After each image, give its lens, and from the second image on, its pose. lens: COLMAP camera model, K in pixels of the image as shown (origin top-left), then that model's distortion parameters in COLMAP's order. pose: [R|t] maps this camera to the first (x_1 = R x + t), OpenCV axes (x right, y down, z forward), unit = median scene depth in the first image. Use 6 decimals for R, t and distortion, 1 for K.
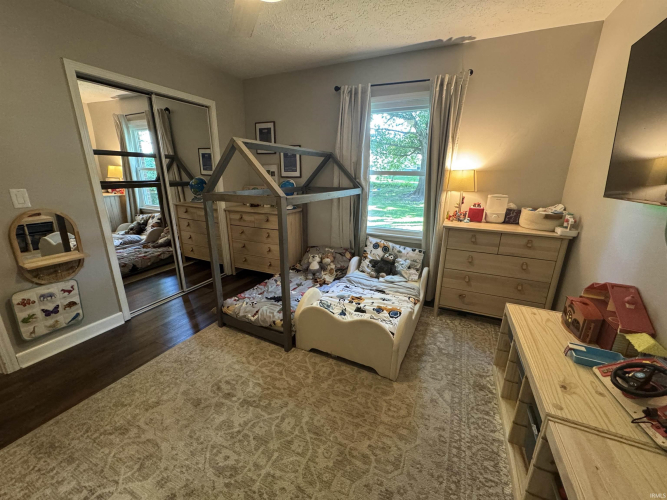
lens RADIAL K [[268.8, 0, 332.0], [0, 268.8, 249.5], [0, 0, 1]] dist [-0.002324, 0.000192]
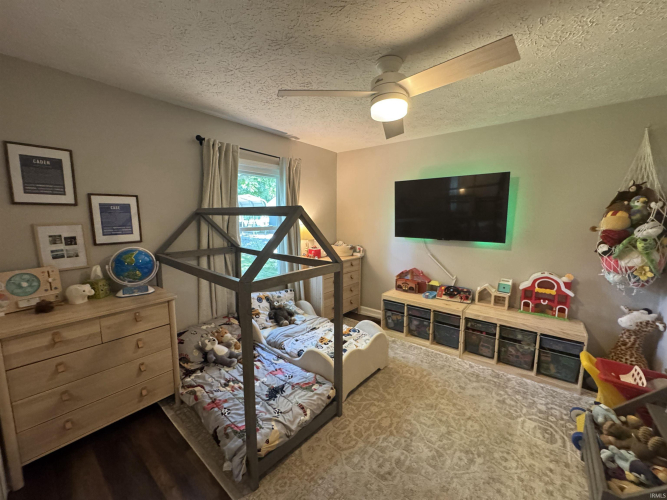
lens RADIAL K [[268.8, 0, 333.2], [0, 268.8, 249.7], [0, 0, 1]] dist [-0.002324, 0.000192]
pose [[0.240490, -0.136552, 0.960998, -0.853121], [0.259909, 0.962961, 0.071788, -0.232520], [-0.935207, 0.232508, 0.267074, 0.512647]]
